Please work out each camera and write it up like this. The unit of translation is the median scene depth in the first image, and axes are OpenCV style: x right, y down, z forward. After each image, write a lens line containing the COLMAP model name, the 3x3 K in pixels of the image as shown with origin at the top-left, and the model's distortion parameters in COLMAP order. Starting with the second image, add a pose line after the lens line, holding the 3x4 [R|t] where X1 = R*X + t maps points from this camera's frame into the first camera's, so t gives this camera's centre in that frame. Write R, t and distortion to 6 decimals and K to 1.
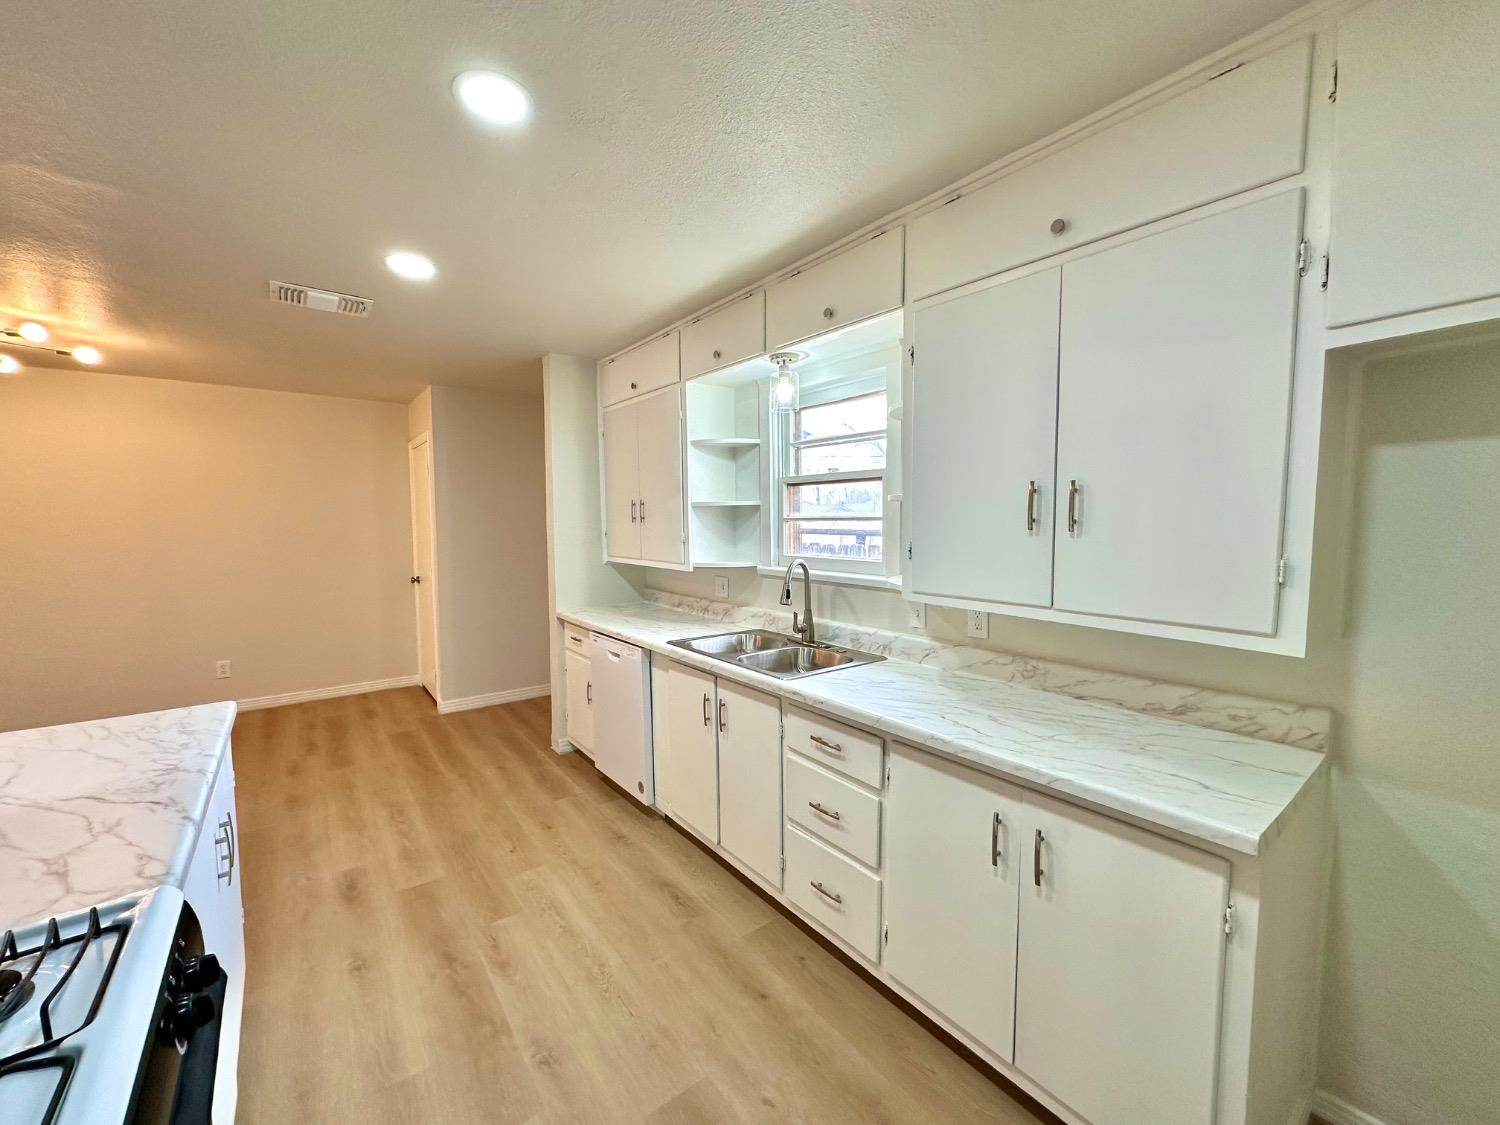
lens RADIAL K [[598.3, 0, 745.5], [0, 598.3, 558.5], [0, 0, 1]] dist [0.002422, -0.000020]
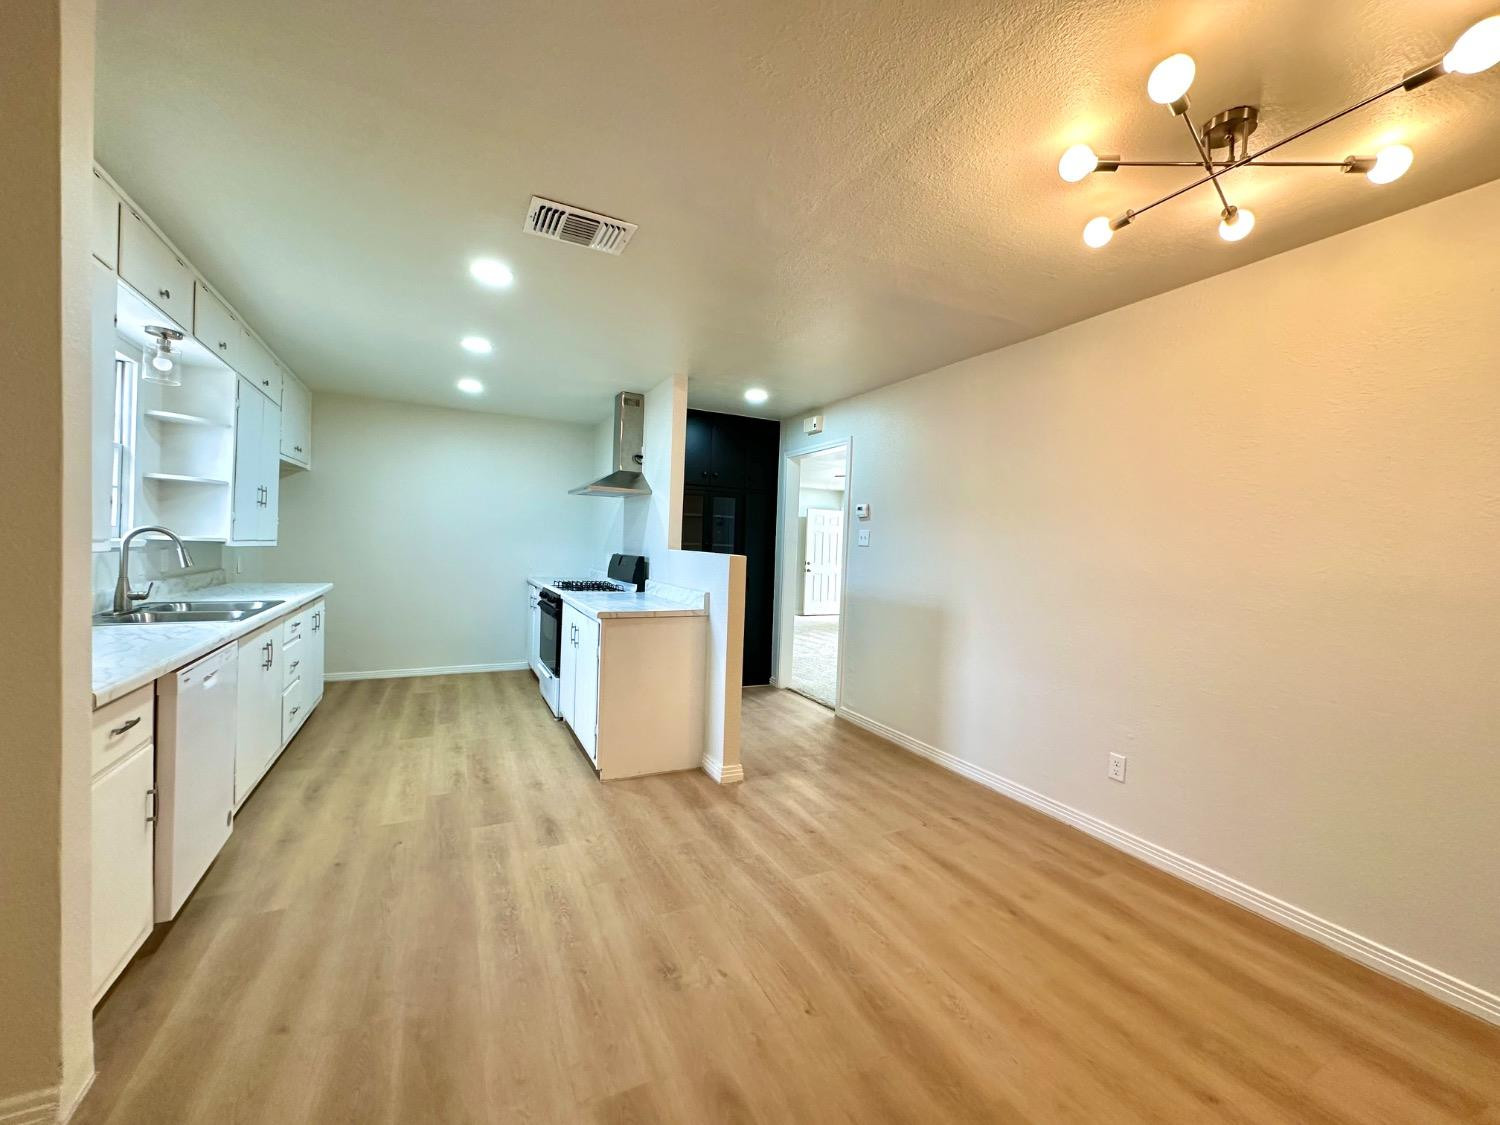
lens RADIAL K [[598.3, 0, 752.5], [0, 598.3, 555.4], [0, 0, 1]] dist [0.002422, -0.000020]
pose [[-0.984226, -0.031687, 0.174053, -1.167005], [-0.017718, 0.996538, 0.081233, -0.056821], [-0.176024, 0.076868, -0.981380, 1.923593]]
